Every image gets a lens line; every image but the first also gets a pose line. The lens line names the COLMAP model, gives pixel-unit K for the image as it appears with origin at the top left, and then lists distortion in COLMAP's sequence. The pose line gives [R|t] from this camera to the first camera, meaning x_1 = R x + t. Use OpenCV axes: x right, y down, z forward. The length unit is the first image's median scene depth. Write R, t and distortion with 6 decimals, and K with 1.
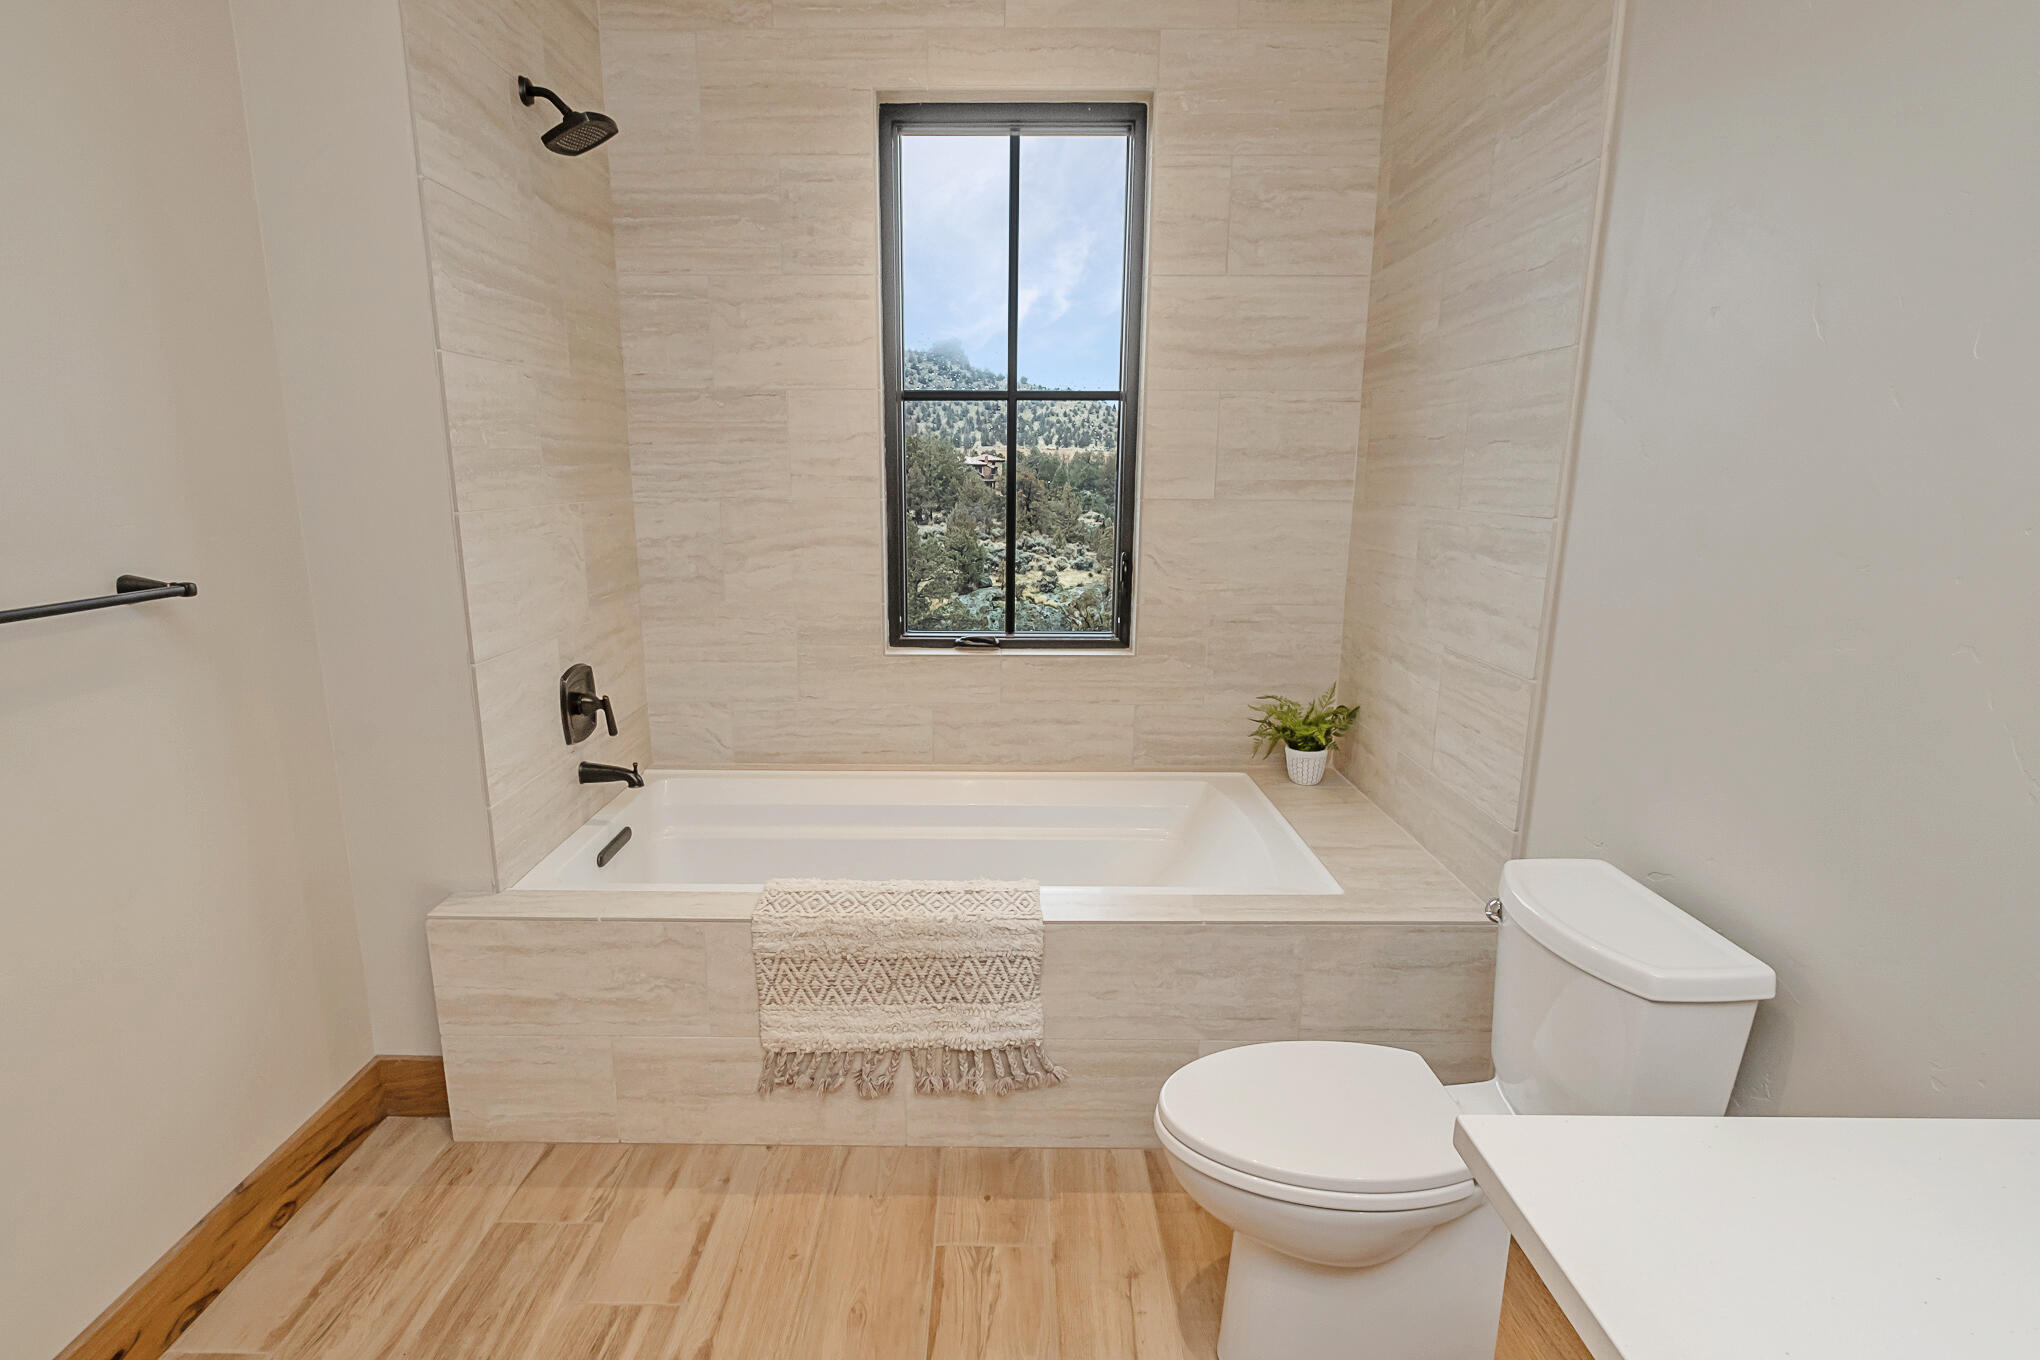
lens RADIAL K [[978.4, 0, 991.5], [0, 978.4, 654.3], [0, 0, 1]] dist [-0.000629, -0.000024]
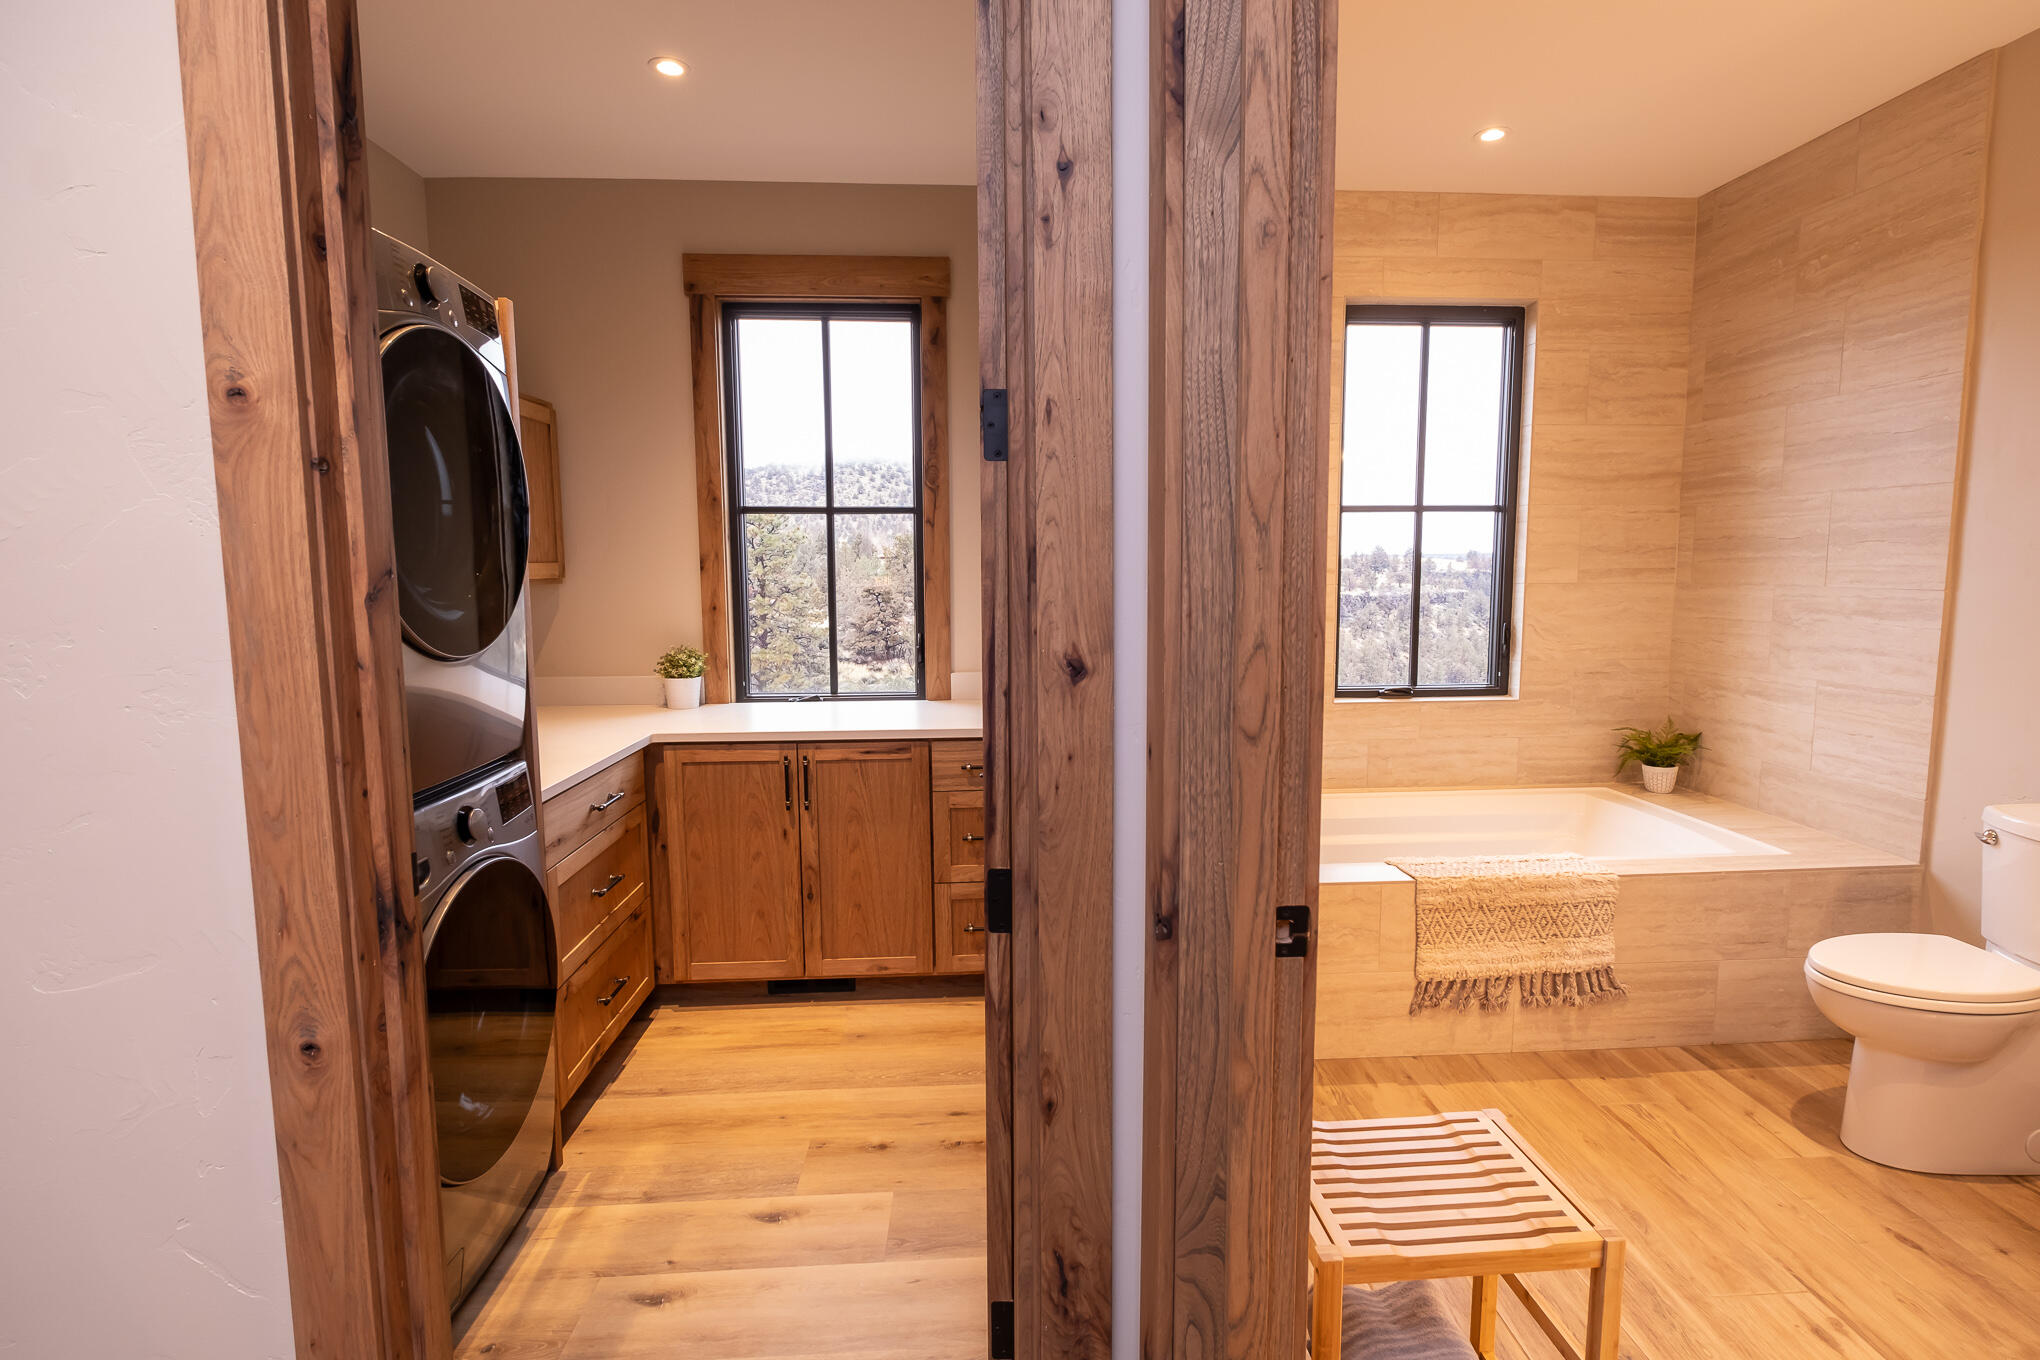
lens RADIAL K [[937.0, 0, 1022.4], [0, 937.0, 635.0], [0, 0, 1]] dist [-0.001194, -0.000742]
pose [[0.997617, -0.014033, 0.067556, -0.681195], [0.021440, 0.993679, -0.110189, 0.043939], [-0.065583, 0.111375, 0.991612, -0.251238]]
